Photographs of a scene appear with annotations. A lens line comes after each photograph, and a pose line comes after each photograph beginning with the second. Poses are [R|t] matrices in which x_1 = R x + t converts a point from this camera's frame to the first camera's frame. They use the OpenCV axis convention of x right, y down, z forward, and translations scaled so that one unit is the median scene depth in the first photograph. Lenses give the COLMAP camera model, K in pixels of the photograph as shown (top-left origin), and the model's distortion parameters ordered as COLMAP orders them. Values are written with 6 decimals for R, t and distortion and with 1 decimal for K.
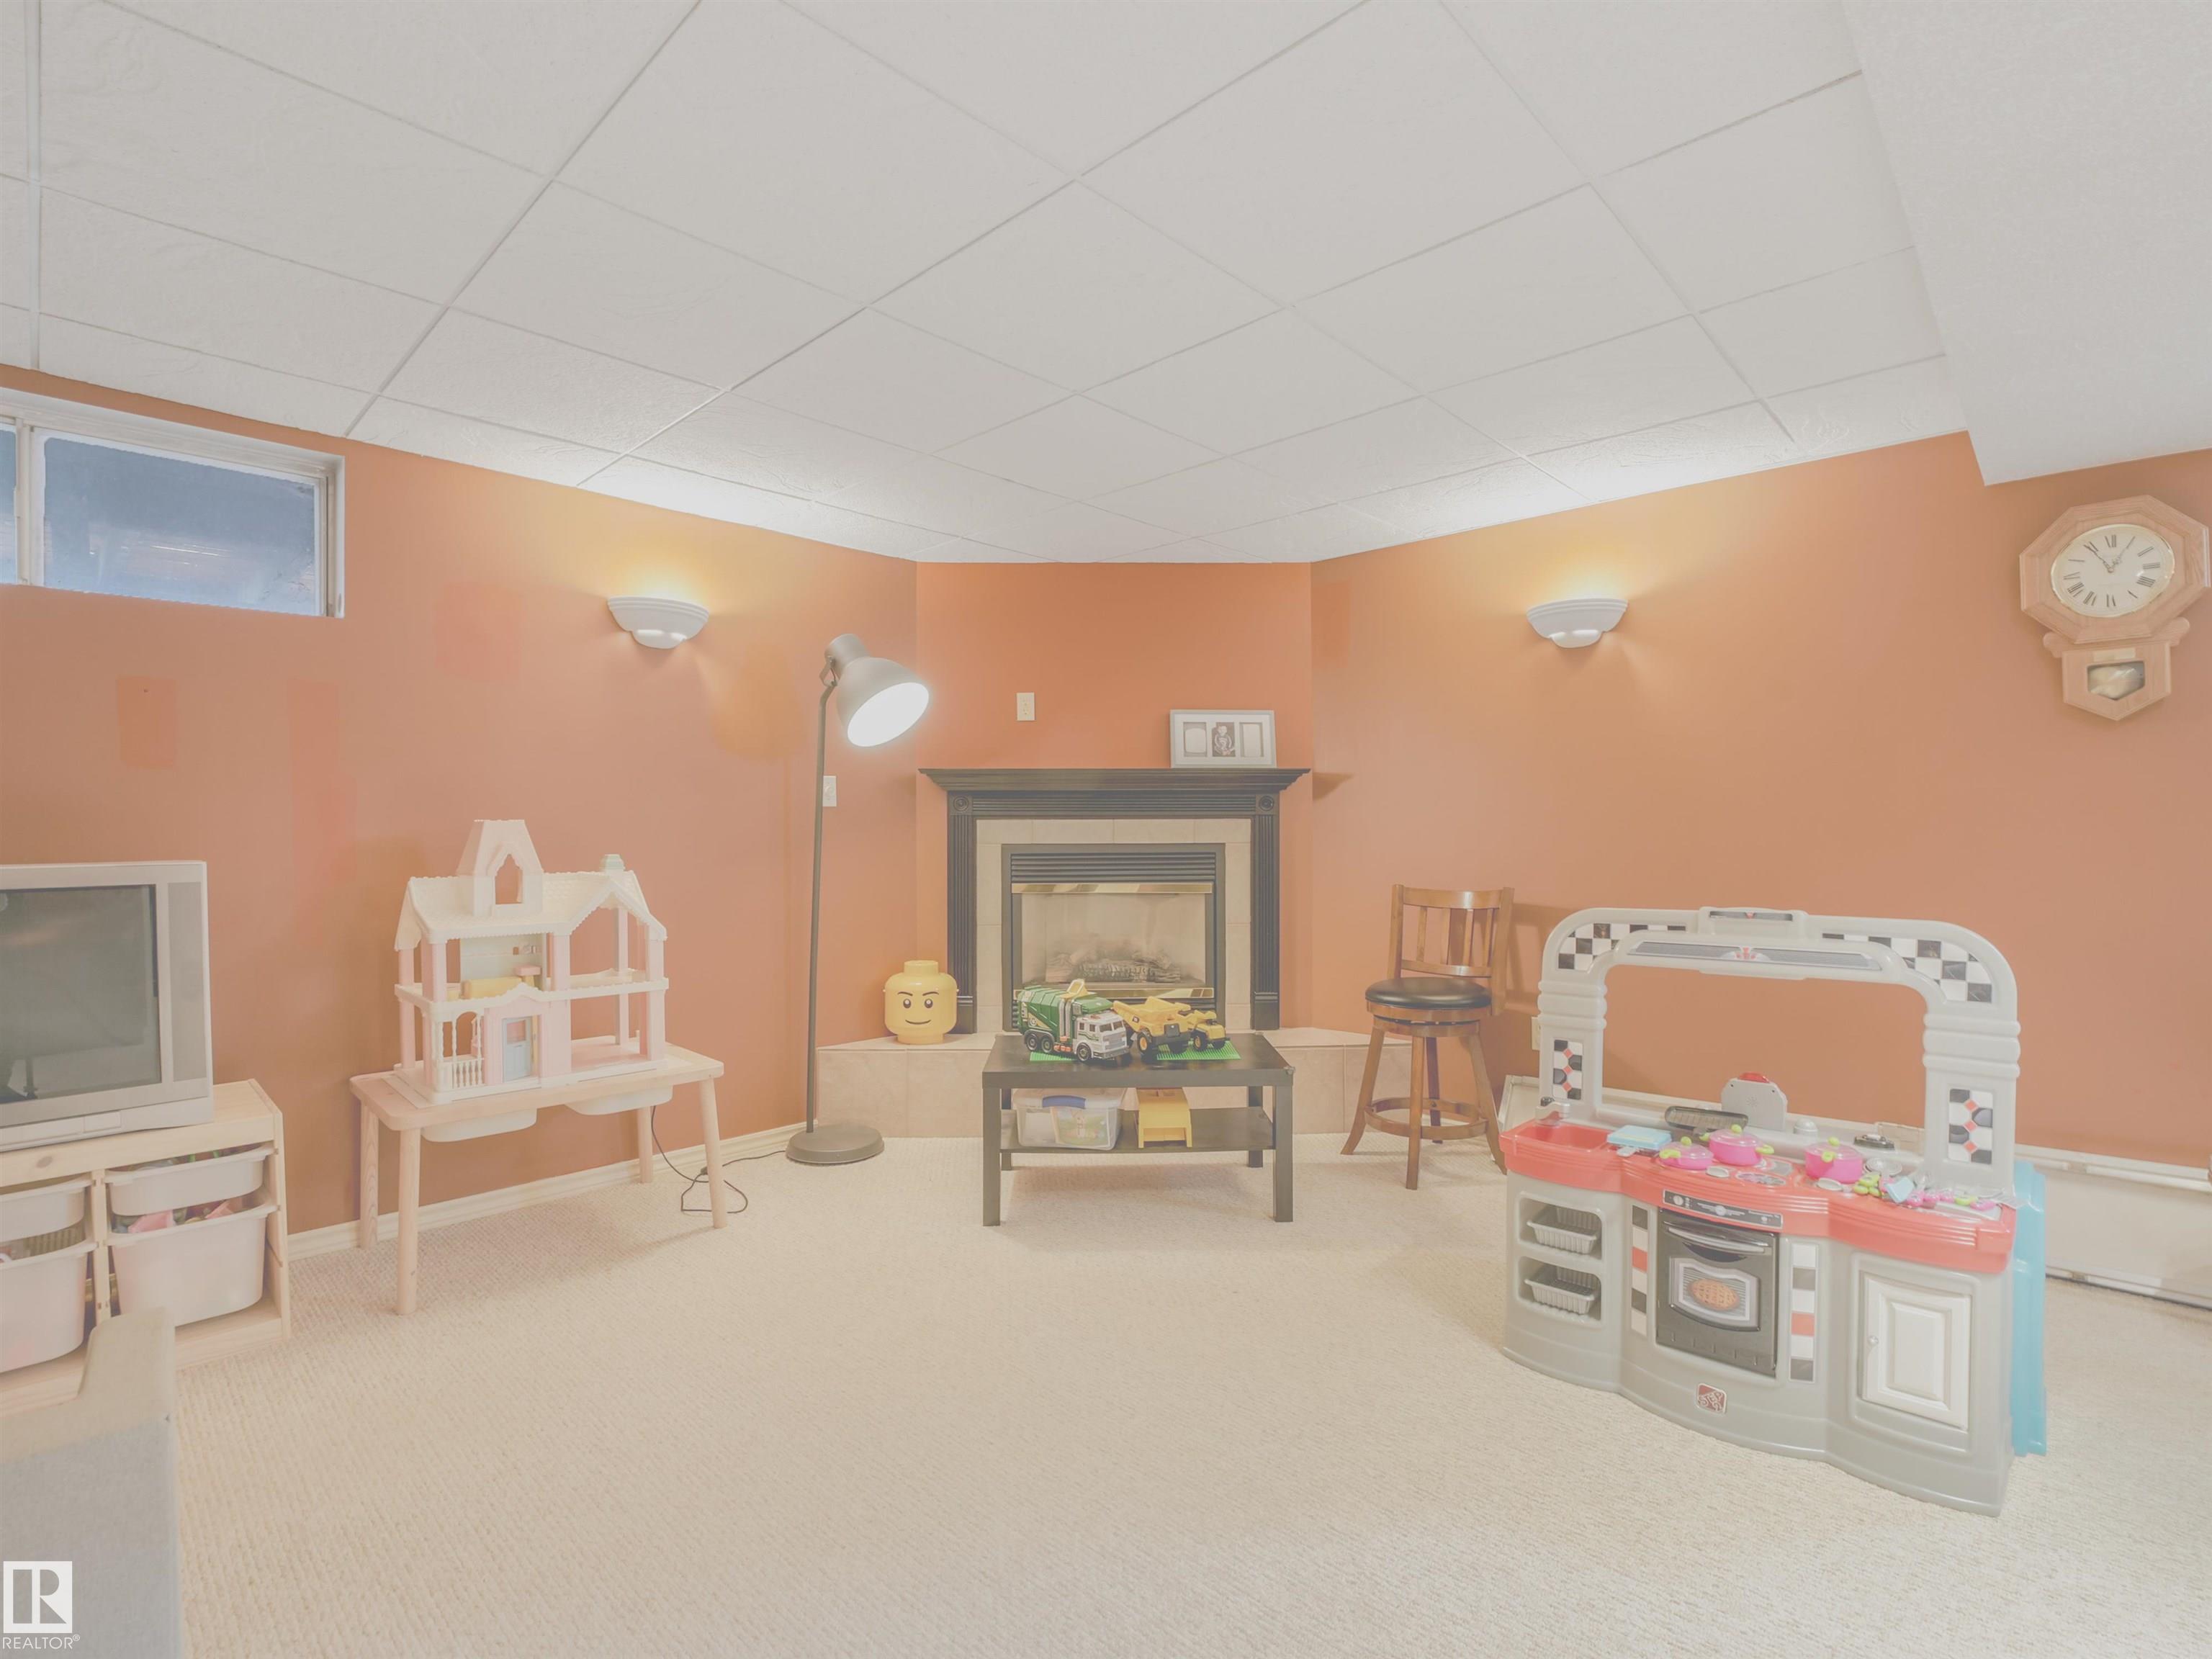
lens RADIAL K [[1061.5, 0, 1105.0], [0, 1061.5, 843.0], [0, 0, 1]] dist [-0.016314, 0.001140]
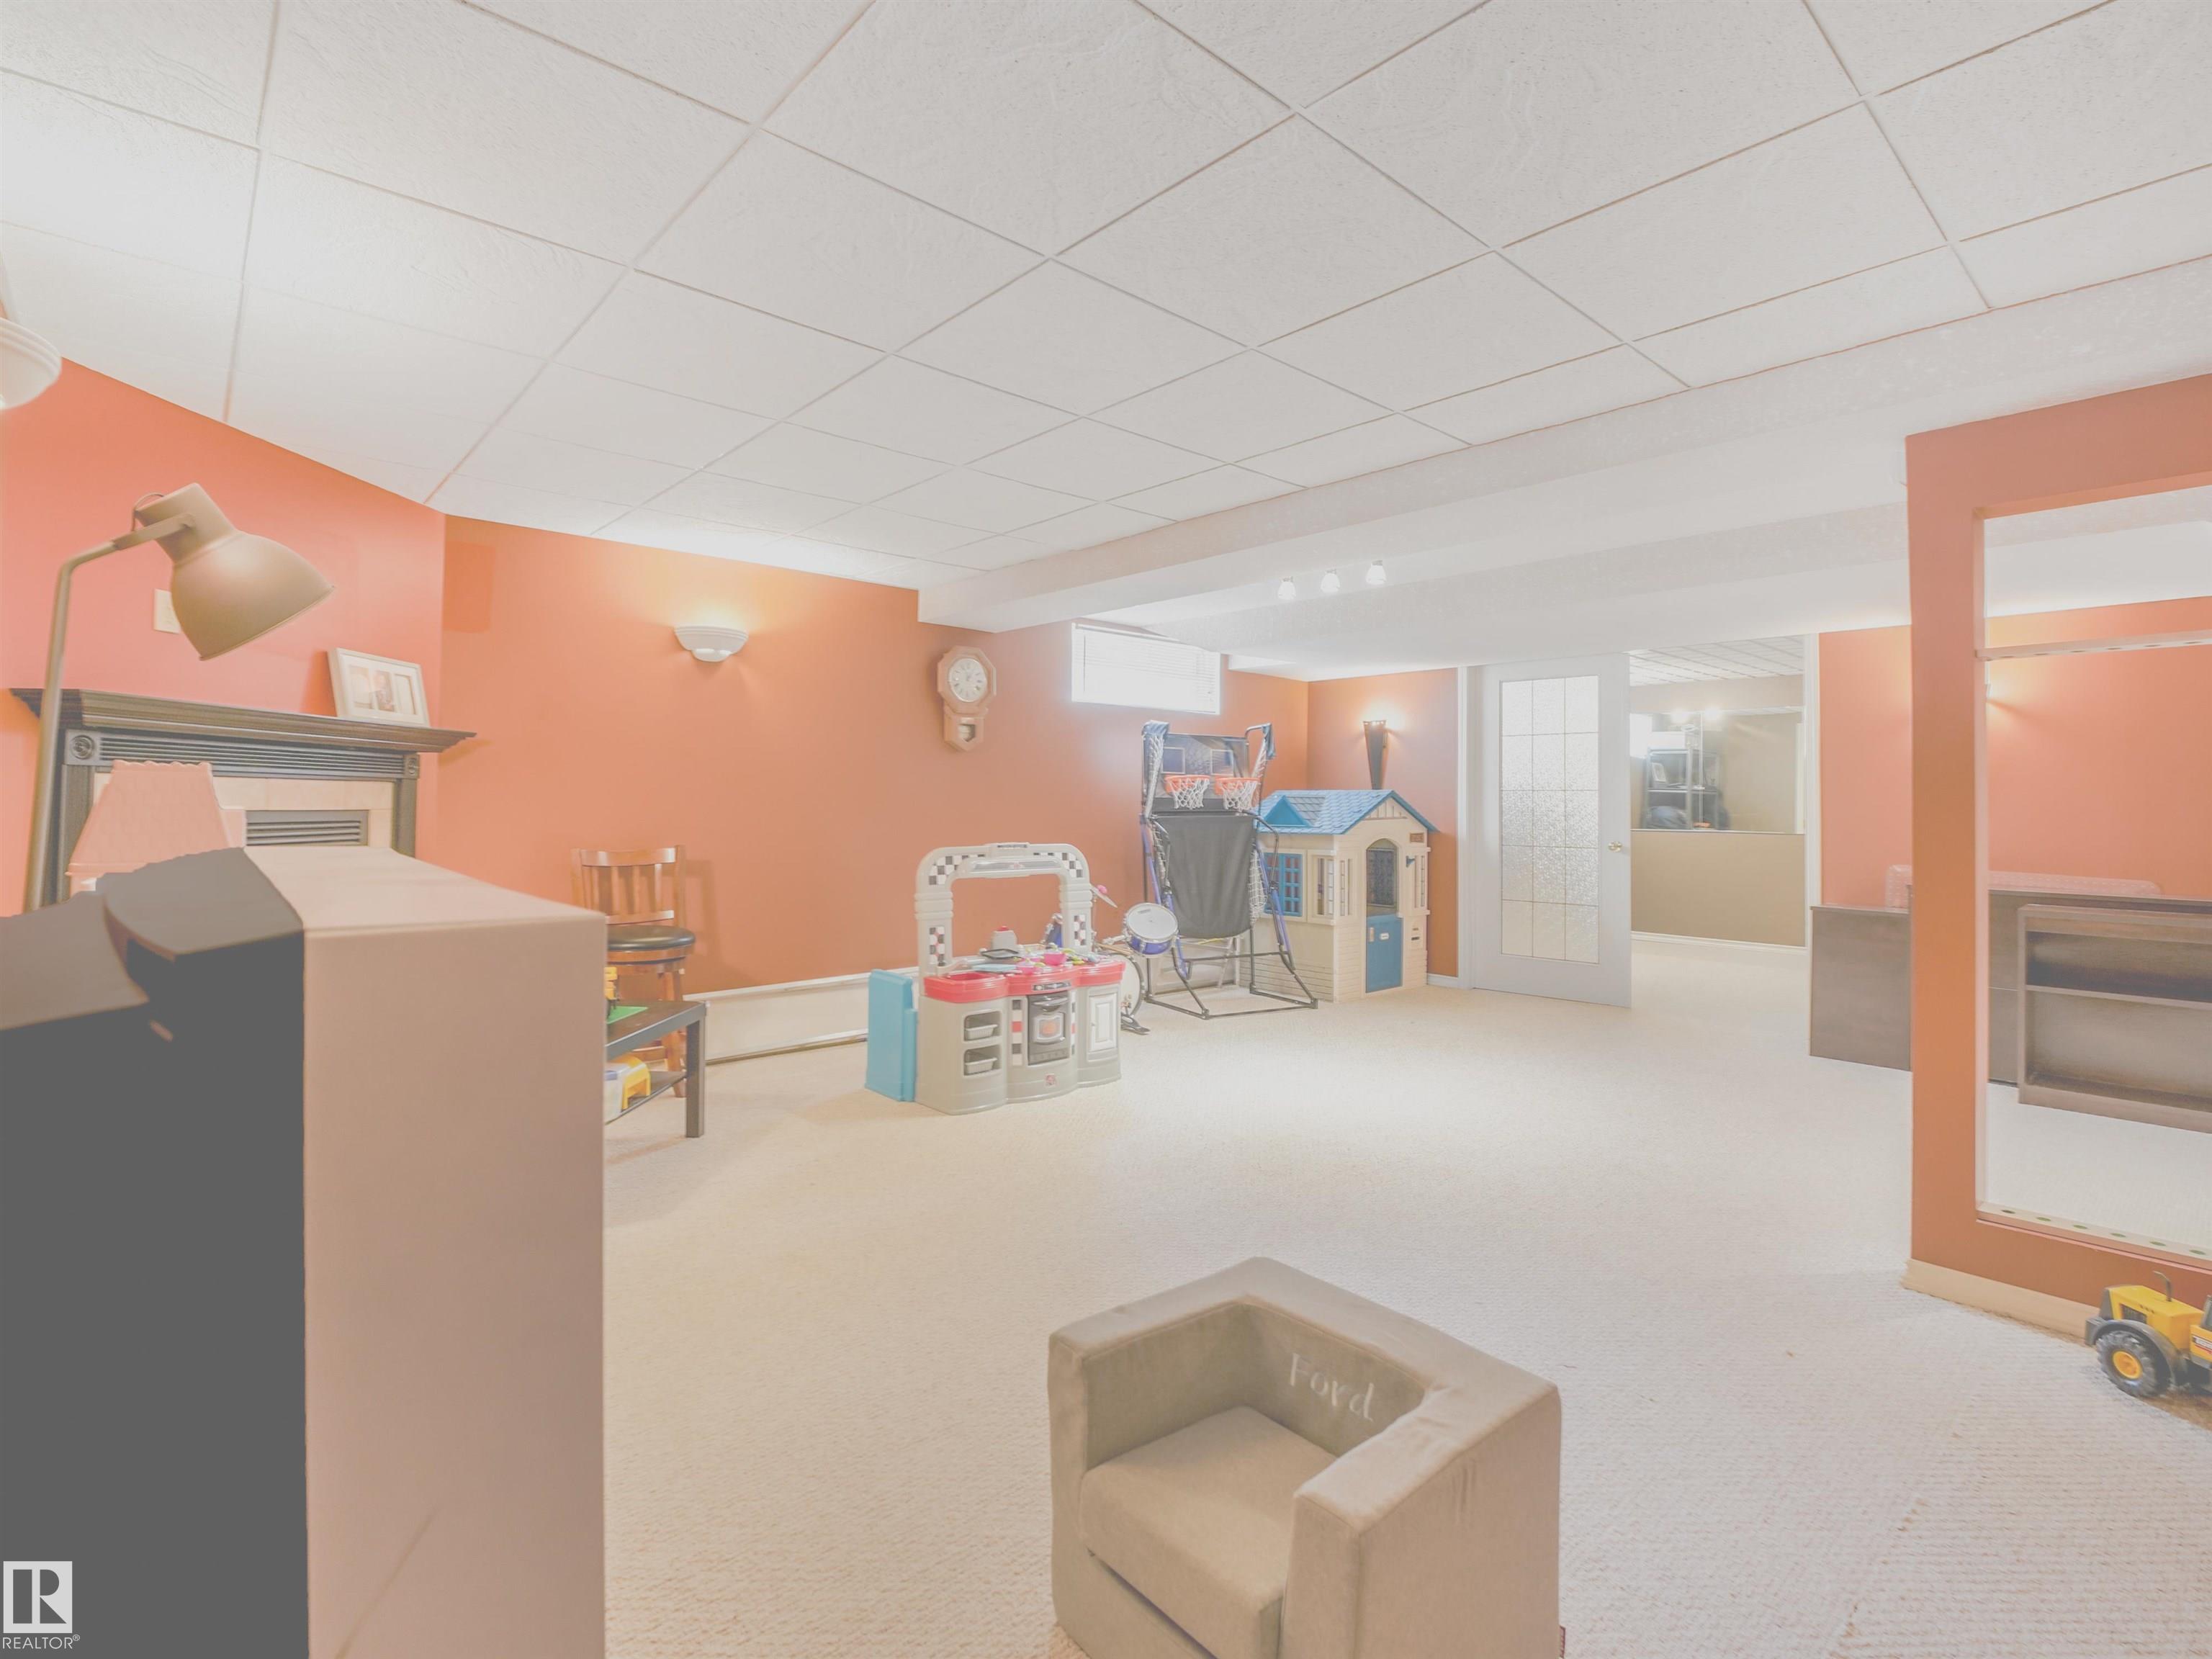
lens RADIAL K [[1046.3, 0, 1102.7], [0, 1046.3, 797.5], [0, 0, 1]] dist [-0.000612, 0.000197]
pose [[0.096225, 0.012140, 0.995286, -1.294904], [-0.000774, 0.999926, -0.012122, 0.000328], [-0.995359, 0.000396, 0.096228, 0.620420]]
